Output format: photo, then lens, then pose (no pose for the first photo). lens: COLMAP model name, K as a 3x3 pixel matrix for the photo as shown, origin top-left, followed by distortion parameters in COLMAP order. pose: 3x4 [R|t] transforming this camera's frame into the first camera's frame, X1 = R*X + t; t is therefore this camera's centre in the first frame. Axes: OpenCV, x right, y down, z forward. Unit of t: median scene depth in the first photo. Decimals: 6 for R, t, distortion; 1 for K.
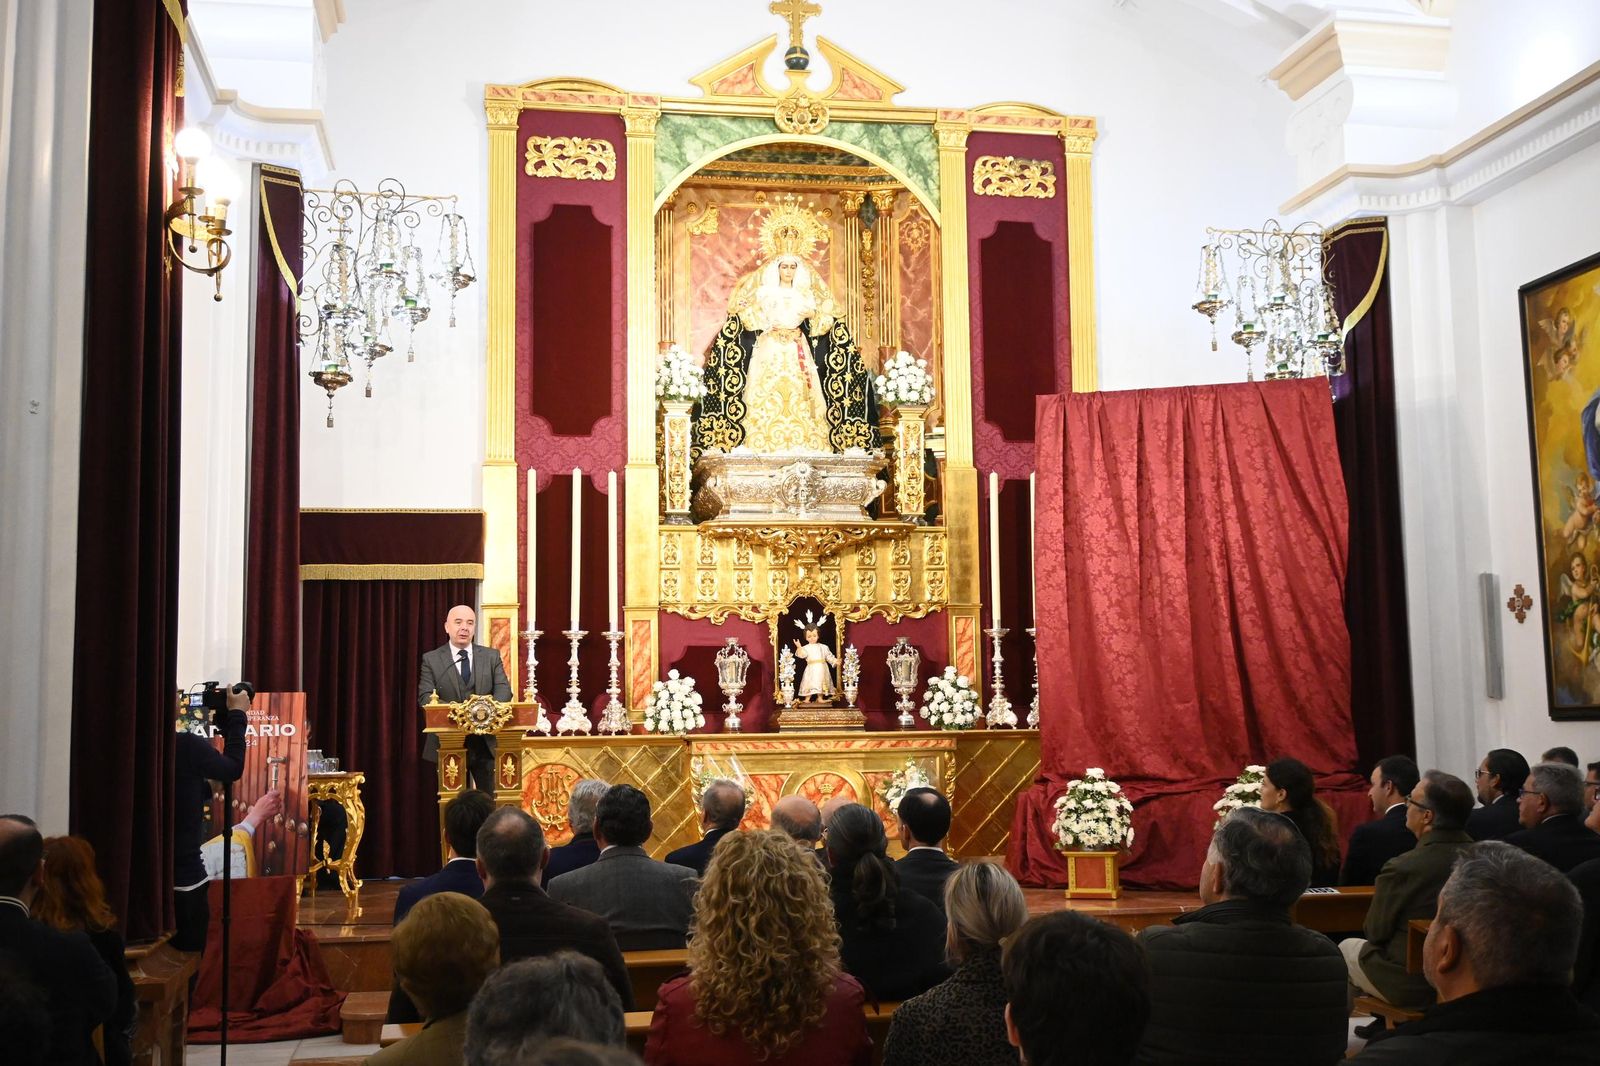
lens RADIAL K [[1704.8, 0, 800.0], [0, 1704.8, 533.0], [0, 0, 1]] dist [0.009811, -0.019560]
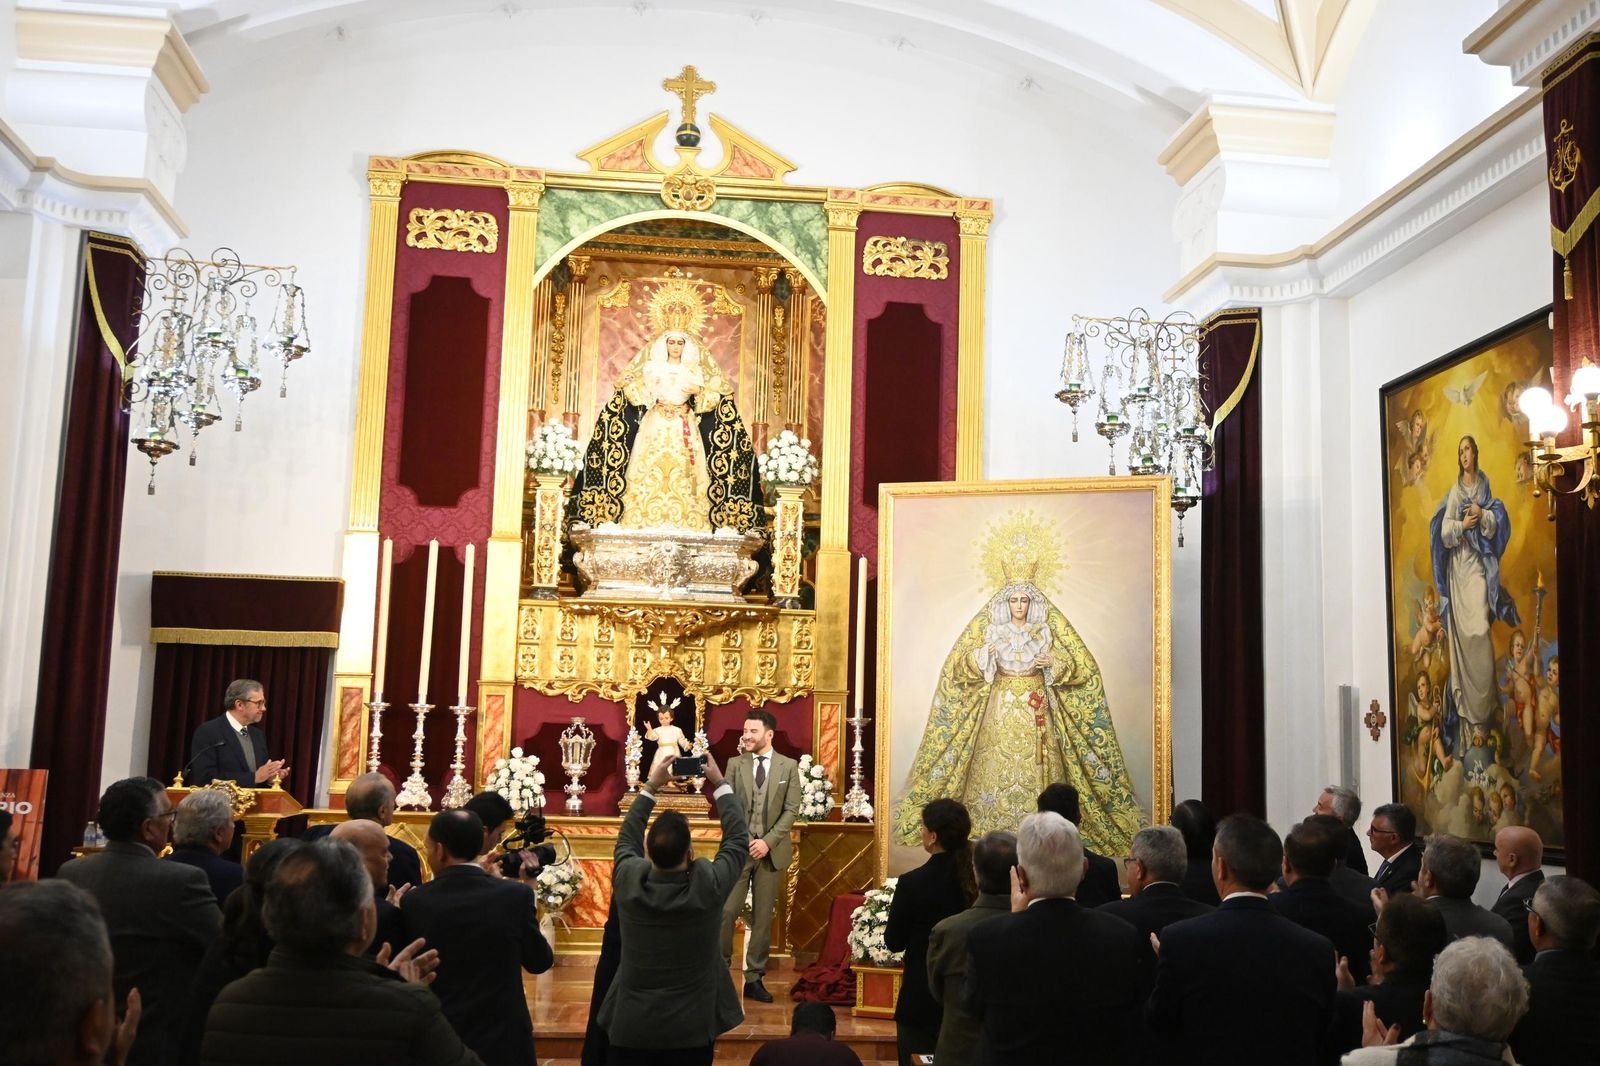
lens RADIAL K [[1608.7, 0, 800.0], [0, 1608.7, 533.0], [0, 0, 1]] dist [0.012708, -0.014126]
pose [[0.996786, 0.033267, -0.072871, 0.150386], [-0.035361, 0.998992, -0.027642, -0.023598], [0.071878, 0.030130, 0.996958, 0.078029]]
